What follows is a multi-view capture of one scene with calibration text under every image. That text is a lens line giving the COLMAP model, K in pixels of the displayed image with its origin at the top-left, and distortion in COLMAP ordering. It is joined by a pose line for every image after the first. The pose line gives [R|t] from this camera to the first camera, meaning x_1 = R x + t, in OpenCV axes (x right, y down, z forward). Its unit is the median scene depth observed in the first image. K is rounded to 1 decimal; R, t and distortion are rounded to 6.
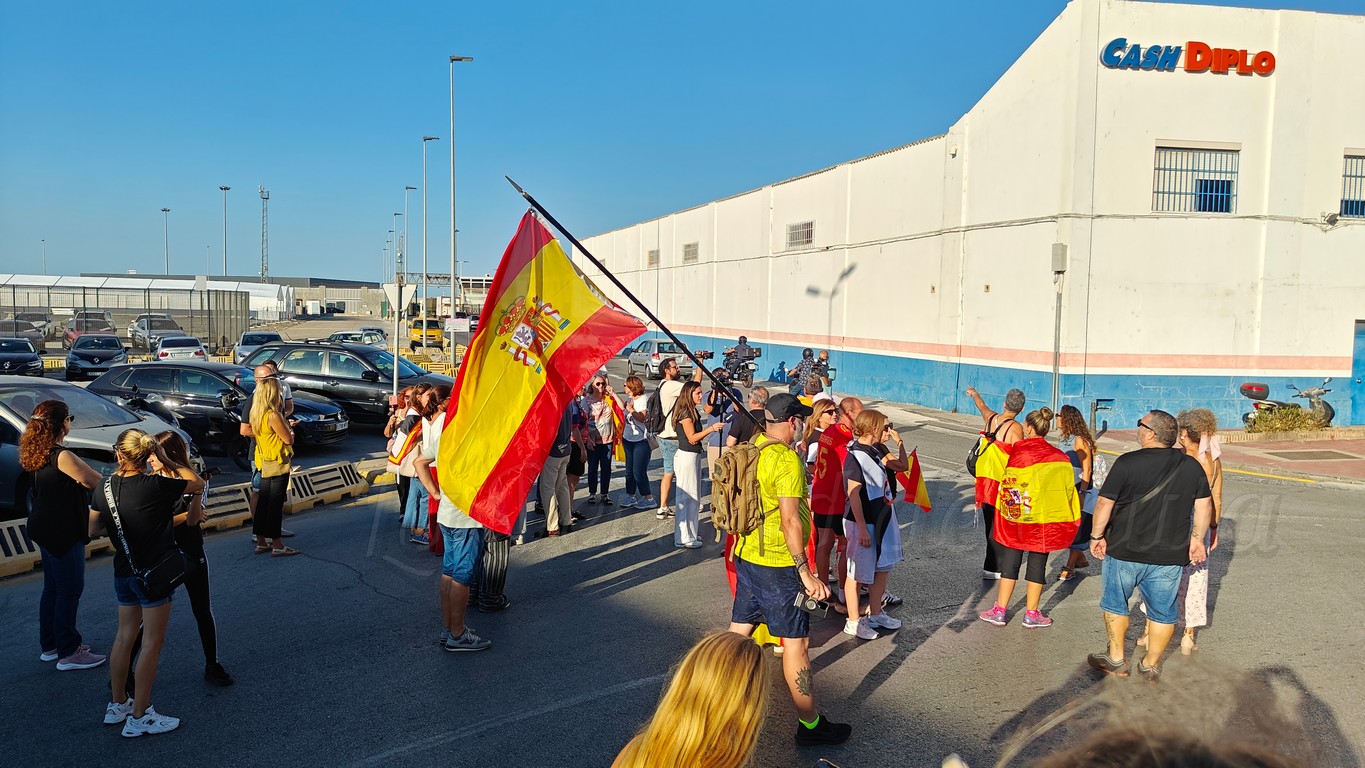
lens RADIAL K [[948.0, 0, 693.4], [0, 948.0, 366.7], [0, 0, 1]] dist [0.022327, -0.014841]
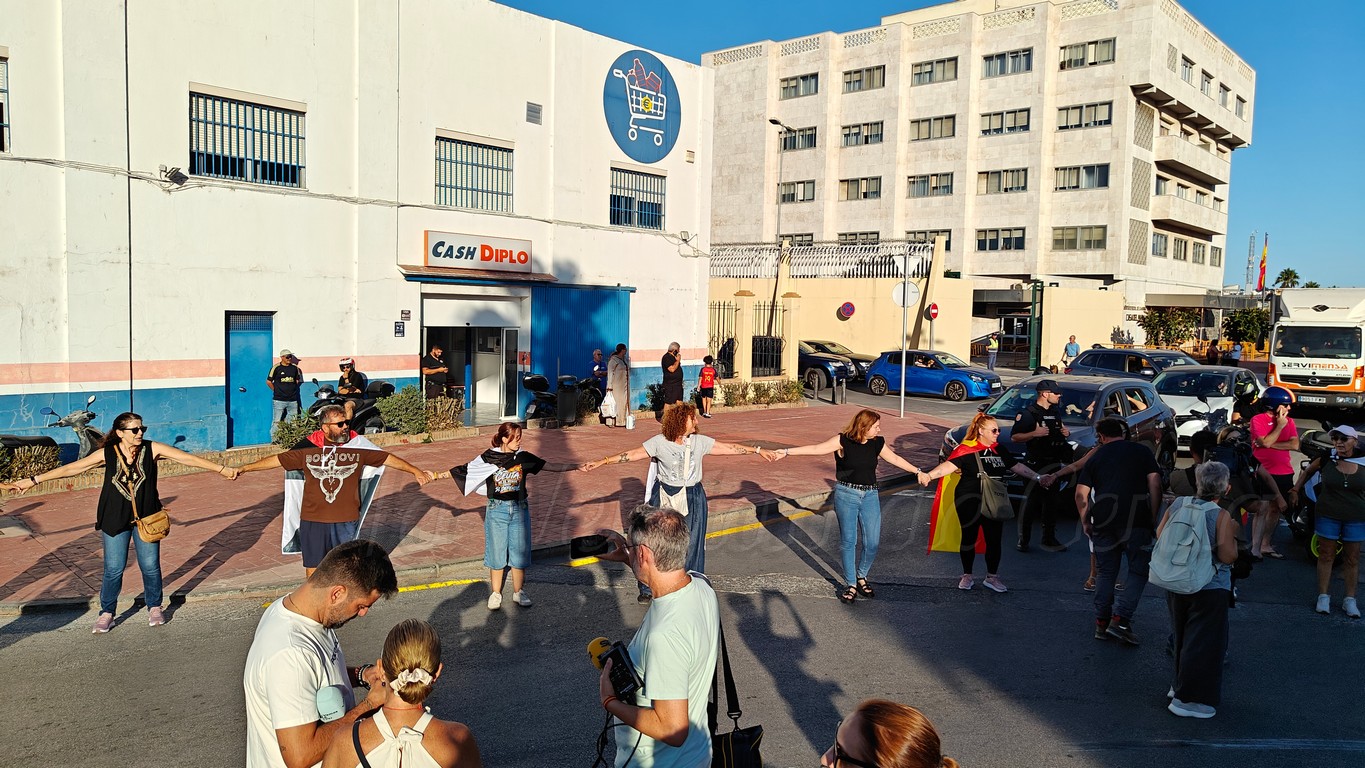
lens RADIAL K [[948.0, 0, 693.4], [0, 948.0, 366.7], [0, 0, 1]] dist [0.022327, -0.014841]
pose [[0.756012, -0.041053, 0.653269, 0.485944], [0.033056, 0.999152, 0.024534, -0.011001], [-0.653722, 0.003046, 0.756729, 0.175395]]
